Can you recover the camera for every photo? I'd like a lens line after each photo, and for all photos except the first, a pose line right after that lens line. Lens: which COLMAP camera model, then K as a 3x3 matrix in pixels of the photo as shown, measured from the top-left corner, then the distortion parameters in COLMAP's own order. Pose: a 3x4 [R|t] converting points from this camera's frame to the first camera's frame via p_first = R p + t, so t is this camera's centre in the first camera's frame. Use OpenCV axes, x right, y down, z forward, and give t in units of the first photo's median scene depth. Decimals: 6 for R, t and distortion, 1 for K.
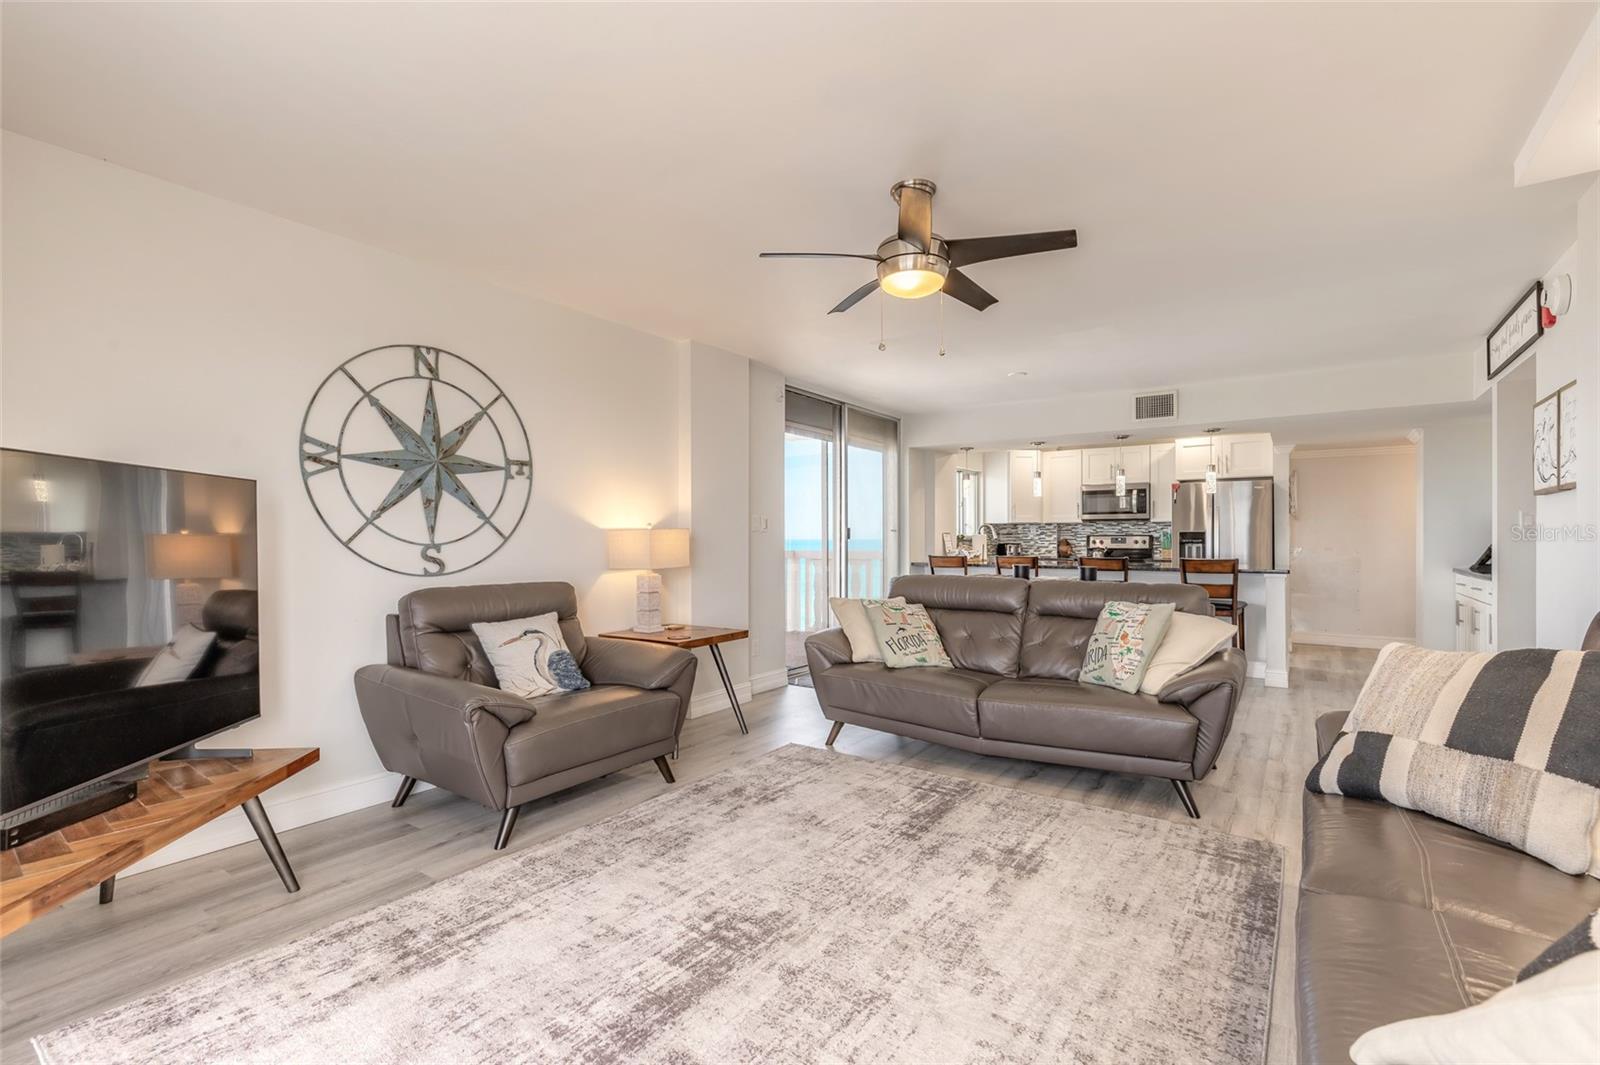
lens RADIAL K [[723.7, 0, 805.5], [0, 723.7, 535.5], [0, 0, 1]] dist [0.009829, -0.001429]
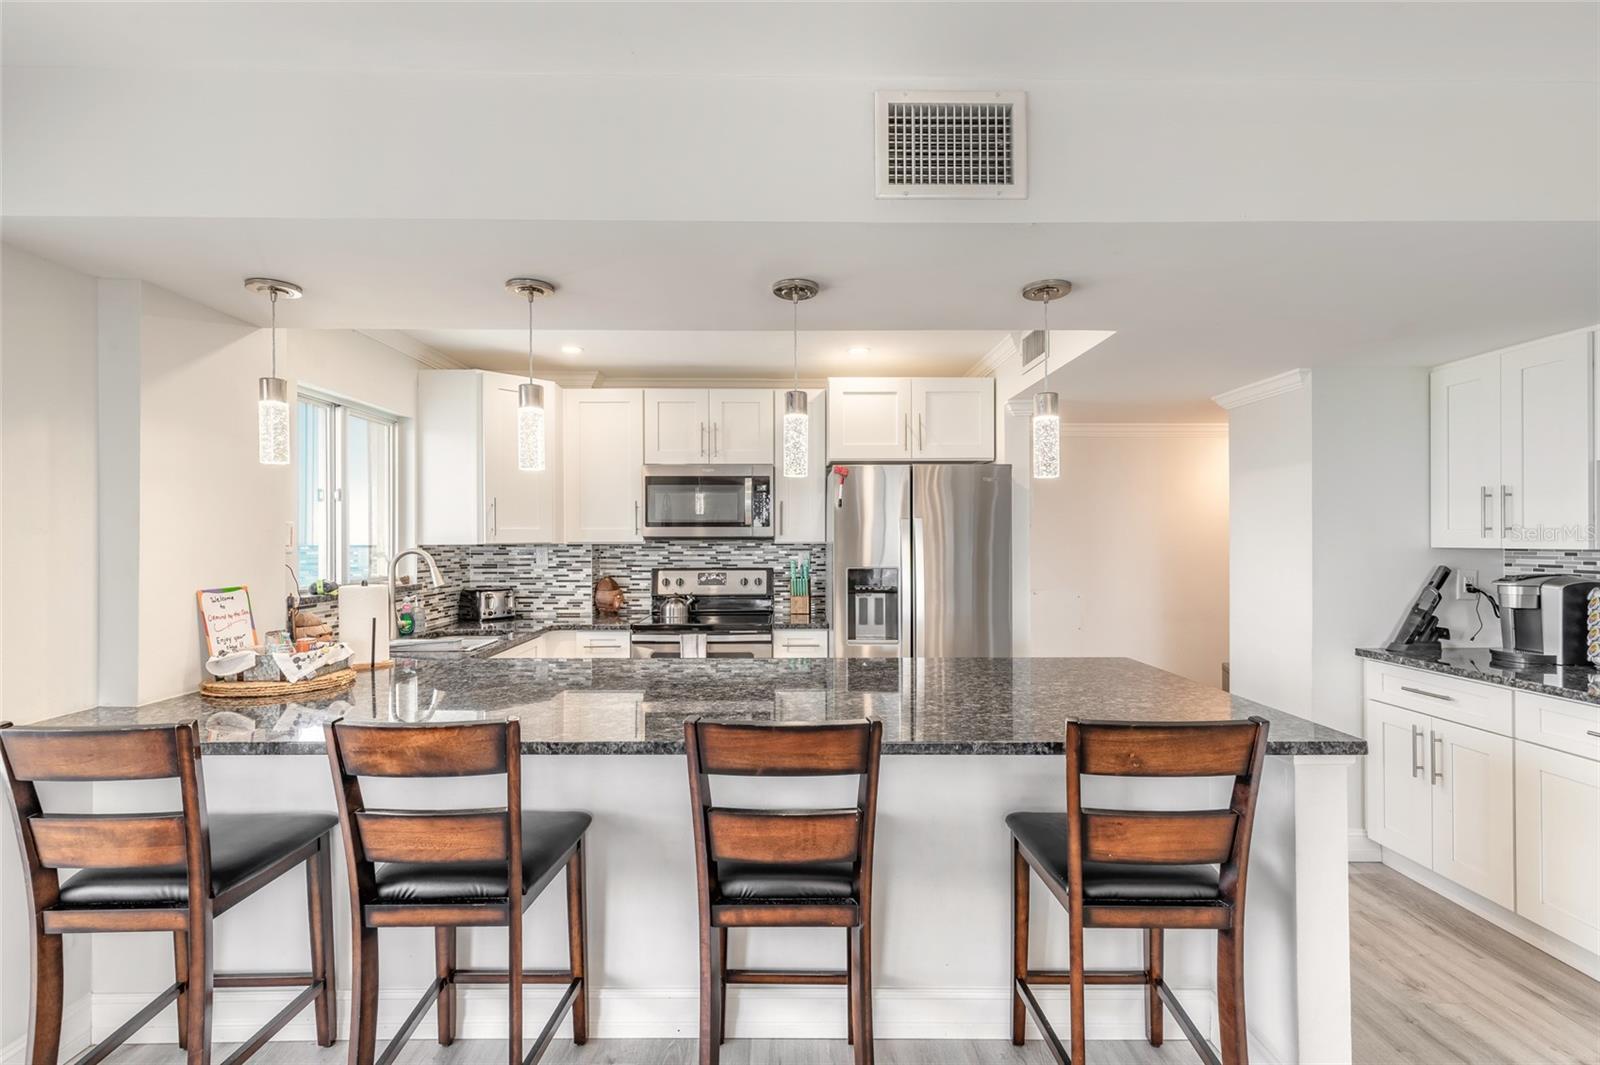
lens RADIAL K [[723.7, 0, 793.6], [0, 723.7, 538.2], [0, 0, 1]] dist [0.009829, -0.001429]
pose [[0.819640, 0.000810, 0.572878, 0.523772], [-0.001519, 0.999999, 0.000760, -0.059848], [-0.572876, -0.001494, 0.819640, 1.529665]]
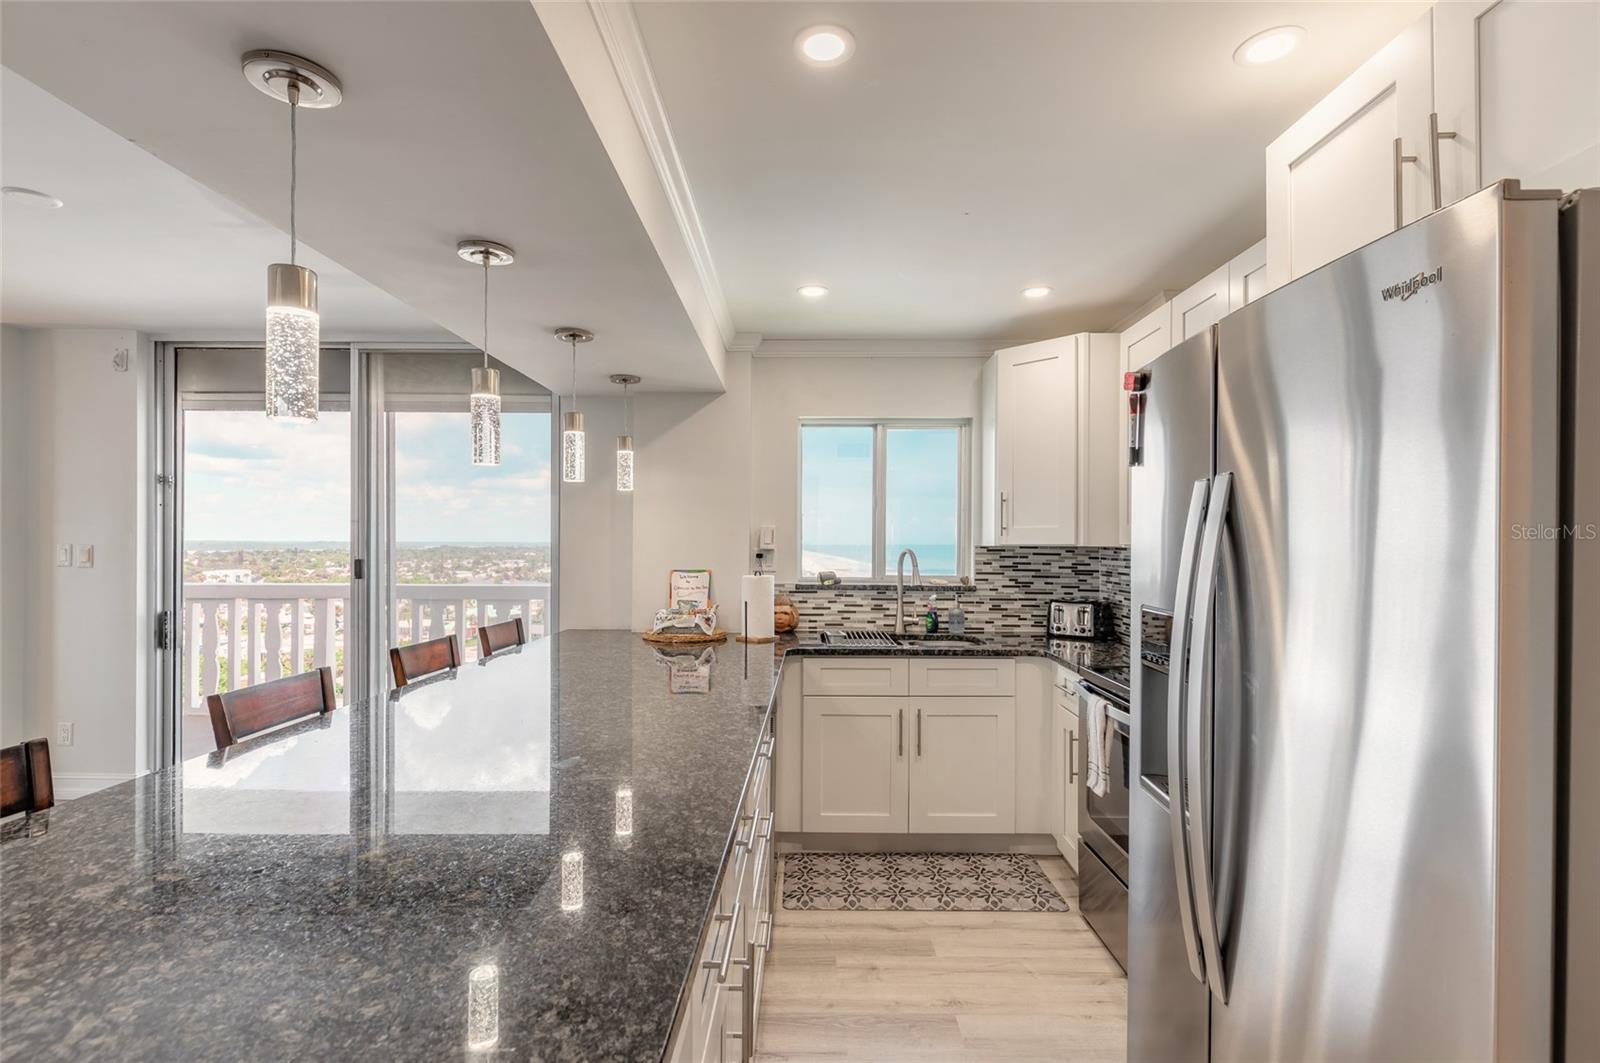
lens RADIAL K [[762.1, 0, 798.6], [0, 762.1, 540.1], [0, 0, 1]] dist [0.012530, 0.000140]
pose [[0.554077, 0.003717, -0.832457, 1.536827], [-0.003171, 0.999992, 0.002354, -0.058254], [0.832459, 0.001336, 0.554085, 1.931818]]
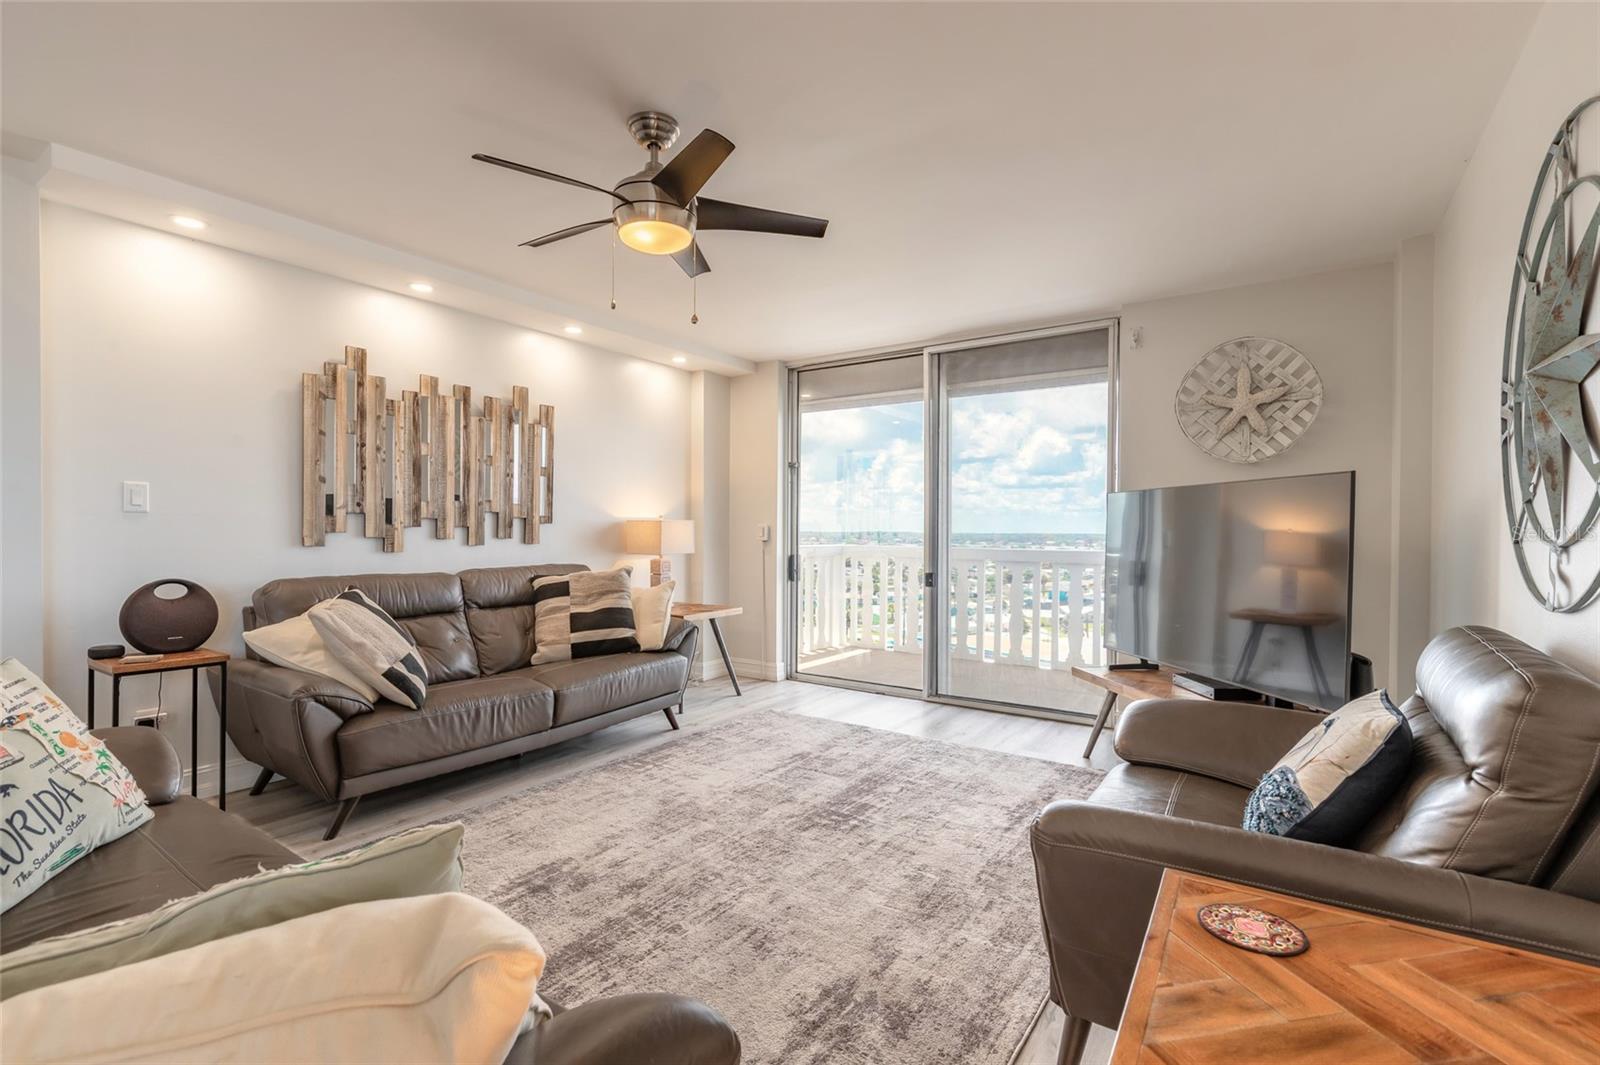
lens RADIAL K [[723.7, 0, 786.0], [0, 723.7, 533.4], [0, 0, 1]] dist [0.009829, -0.001429]
pose [[-0.999825, -0.003318, 0.018401, -0.022409], [-0.003296, 0.999994, 0.001227, 0.006752], [-0.018405, 0.001167, -0.999830, 1.495045]]
